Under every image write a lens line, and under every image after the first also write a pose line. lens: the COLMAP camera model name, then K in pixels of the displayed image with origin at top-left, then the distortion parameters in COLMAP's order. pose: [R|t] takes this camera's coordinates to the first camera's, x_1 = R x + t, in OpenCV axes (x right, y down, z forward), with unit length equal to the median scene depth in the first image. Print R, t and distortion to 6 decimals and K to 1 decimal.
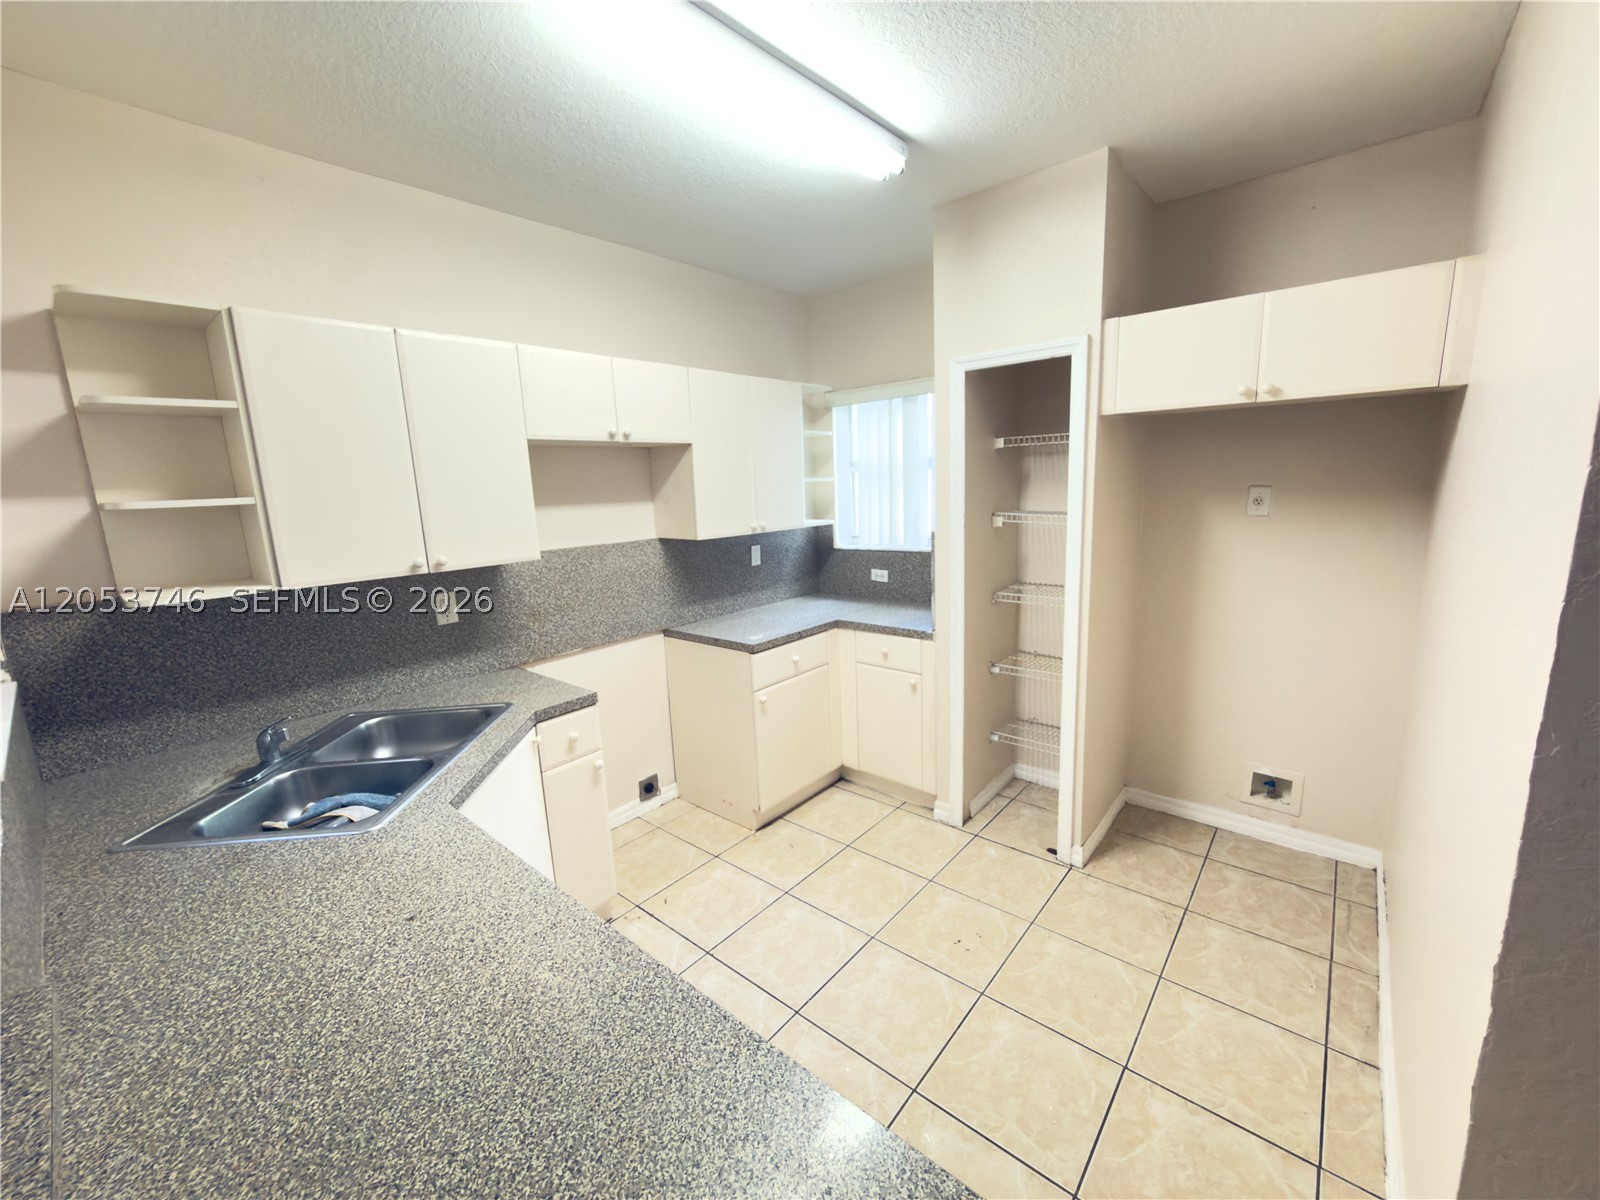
lens RADIAL K [[639.9, 0, 801.6], [0, 639.9, 595.7], [0, 0, 1]] dist [0.000370, -0.000129]
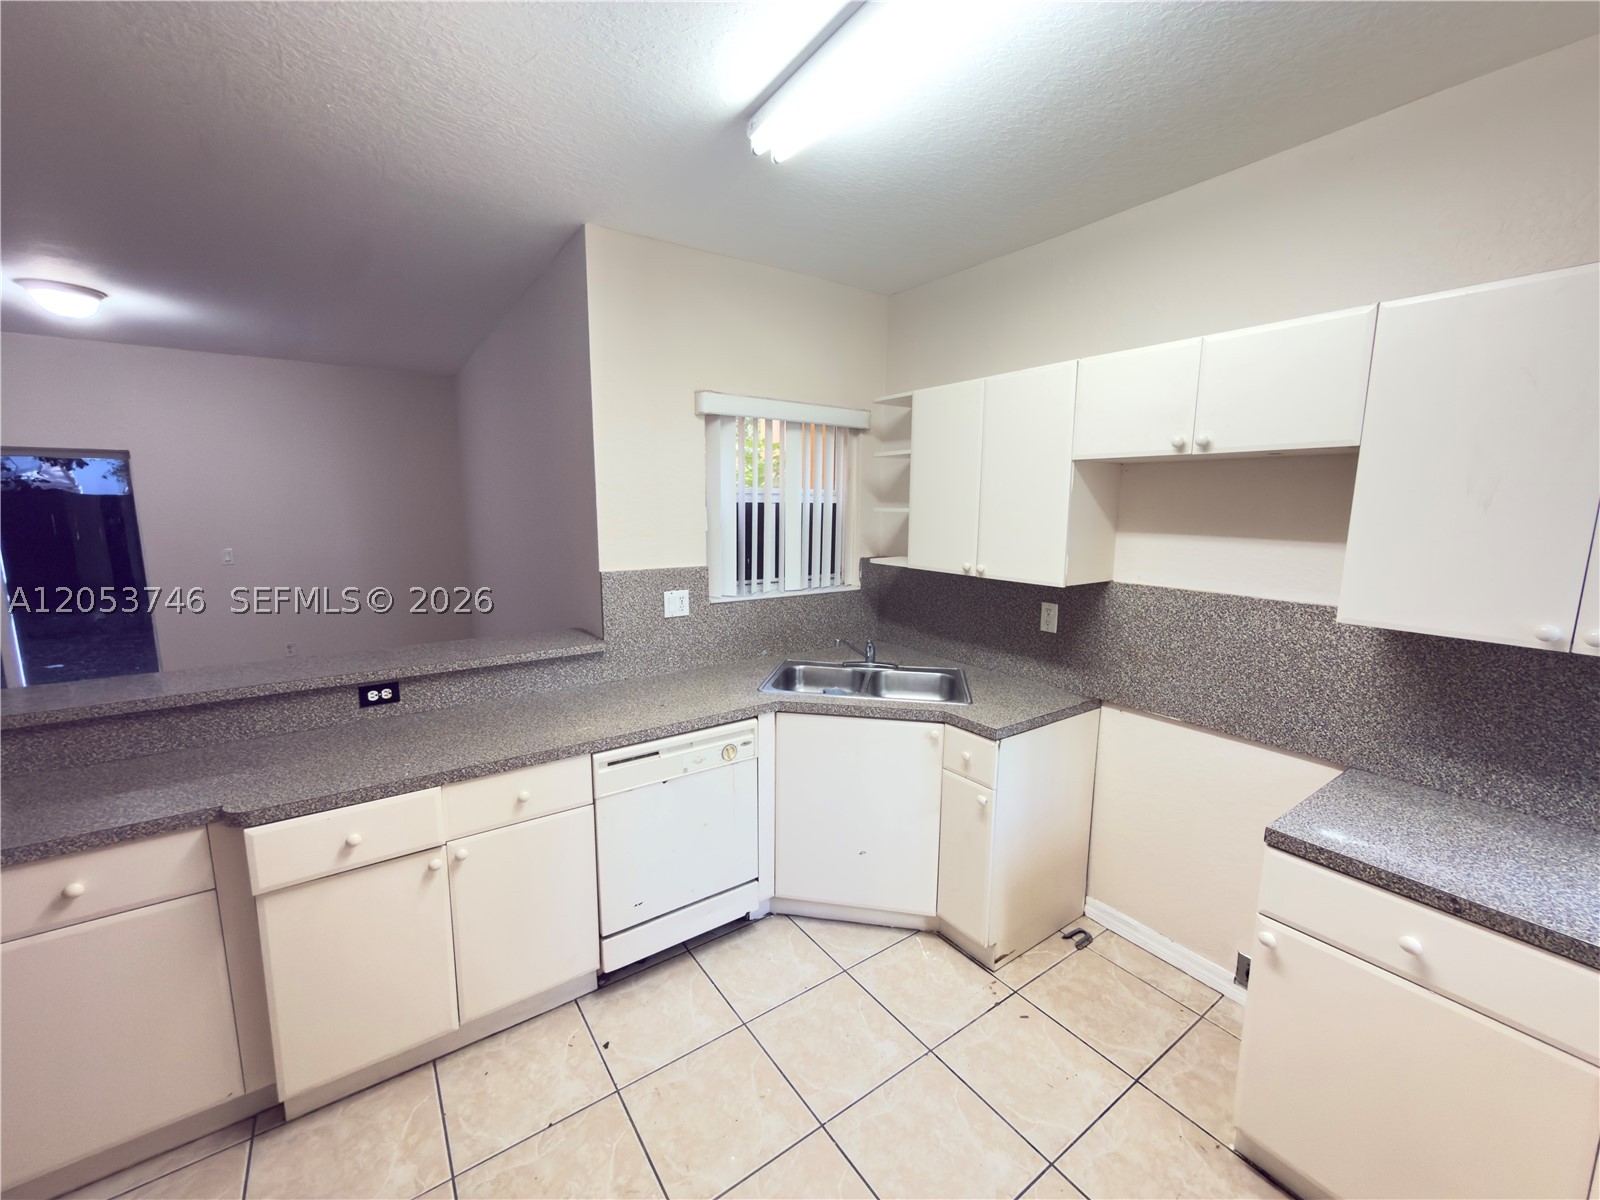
lens RADIAL K [[639.9, 0, 801.6], [0, 639.9, 595.7], [0, 0, 1]] dist [0.000370, -0.000129]
pose [[-0.248766, 0.180731, -0.951552, 0.528751], [-0.166570, 0.959816, 0.225848, -0.176321], [0.954133, 0.214683, -0.208665, 0.759323]]
